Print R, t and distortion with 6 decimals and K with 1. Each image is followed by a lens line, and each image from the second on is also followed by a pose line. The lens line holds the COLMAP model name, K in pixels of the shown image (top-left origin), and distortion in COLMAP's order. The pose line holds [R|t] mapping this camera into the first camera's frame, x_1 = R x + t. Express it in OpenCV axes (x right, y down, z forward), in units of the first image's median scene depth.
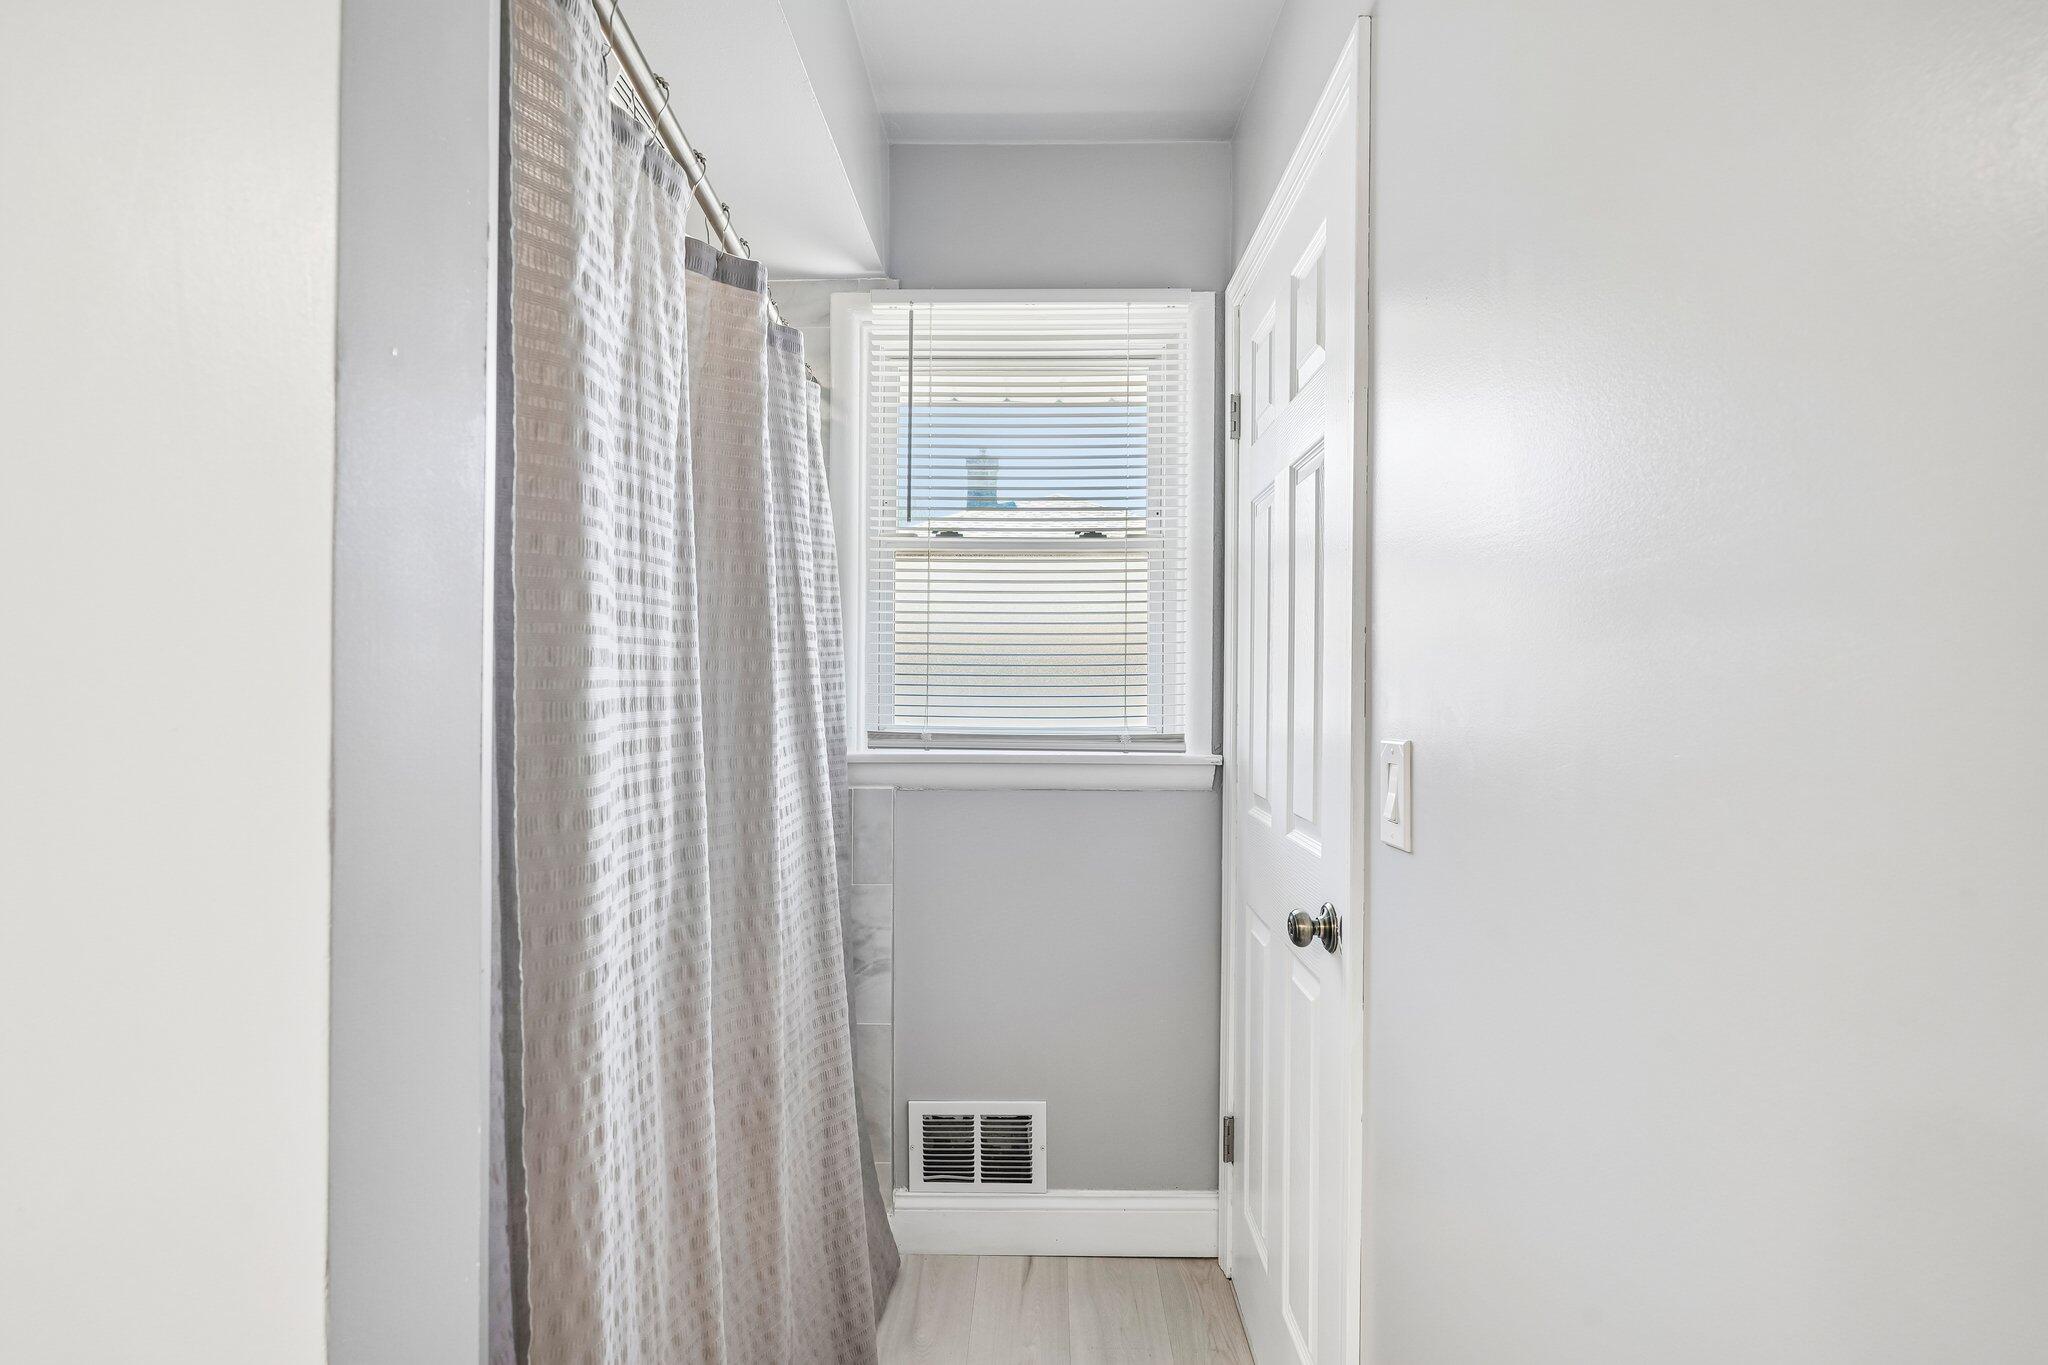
lens RADIAL K [[1003.4, 0, 1024.0], [0, 1003.4, 680.1], [0, 0, 1]] dist [0.000129, 0.000002]
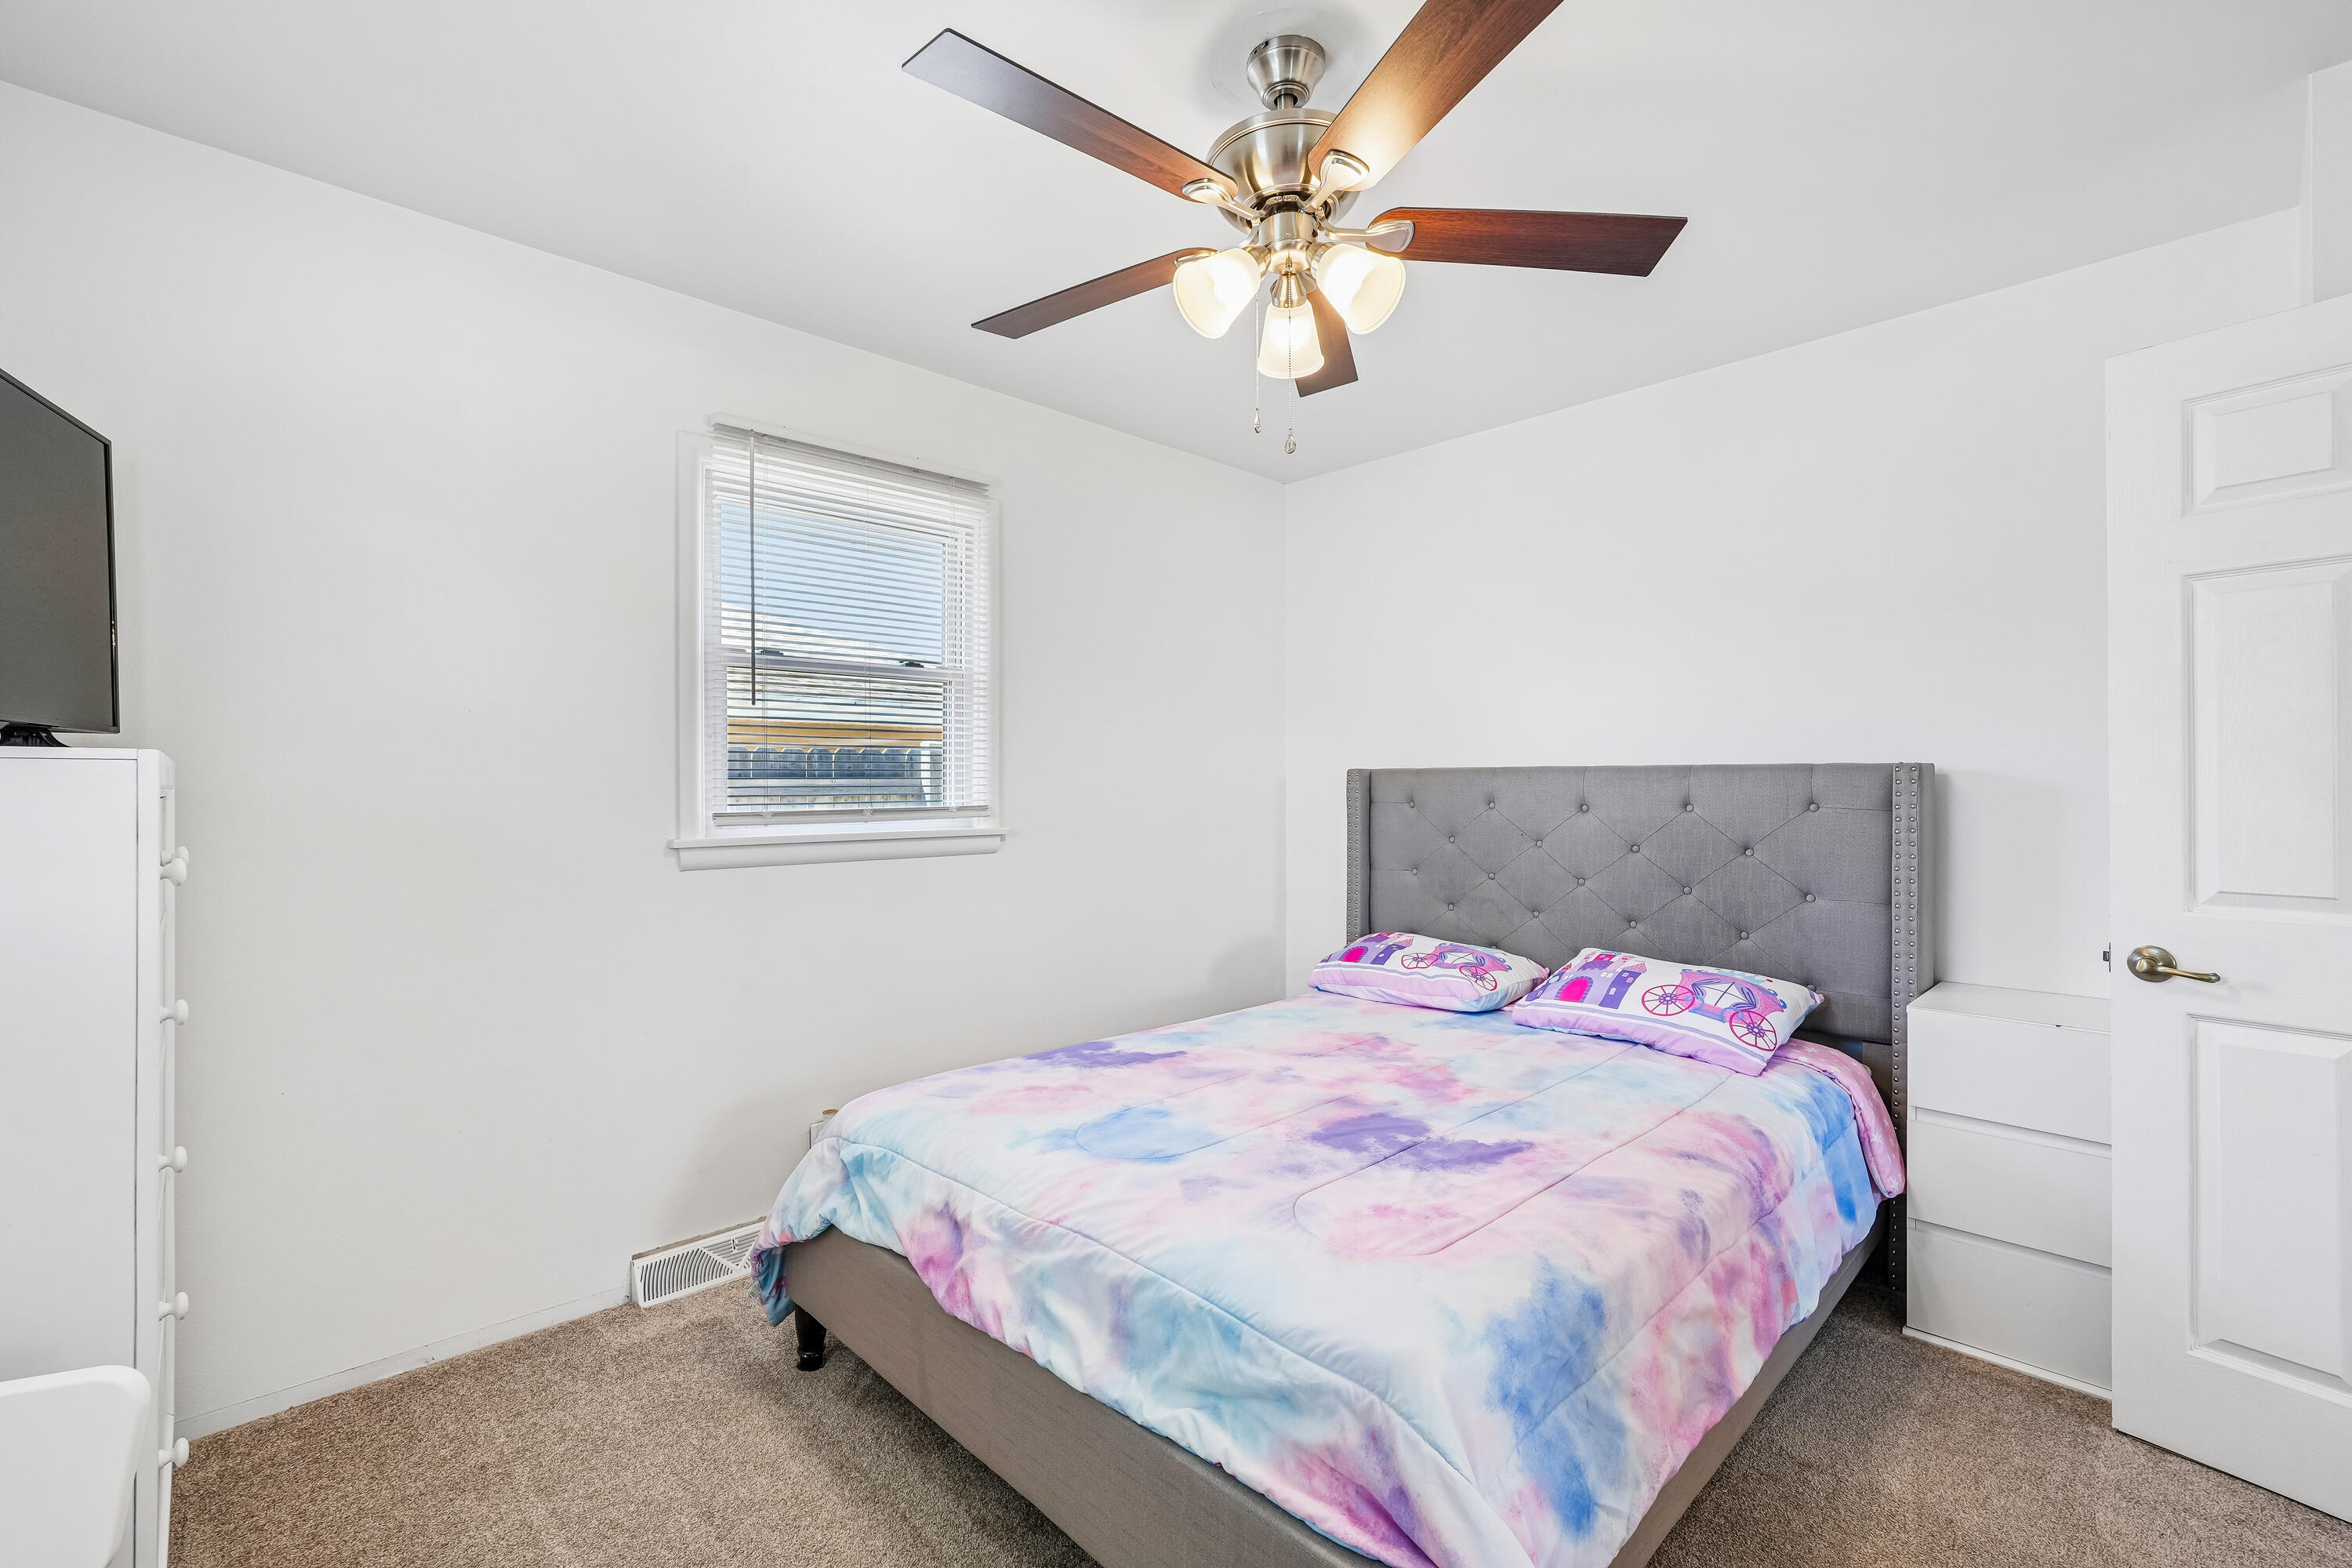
lens RADIAL K [[1025.0, 0, 1175.6], [0, 1025.0, 779.6], [0, 0, 1]] dist [-0.016351, 0.006434]
pose [[0.961444, 0.003194, 0.274982, 0.033586], [0.000303, 0.999920, -0.012671, 0.006623], [-0.275000, 0.012265, 0.961366, -0.248310]]
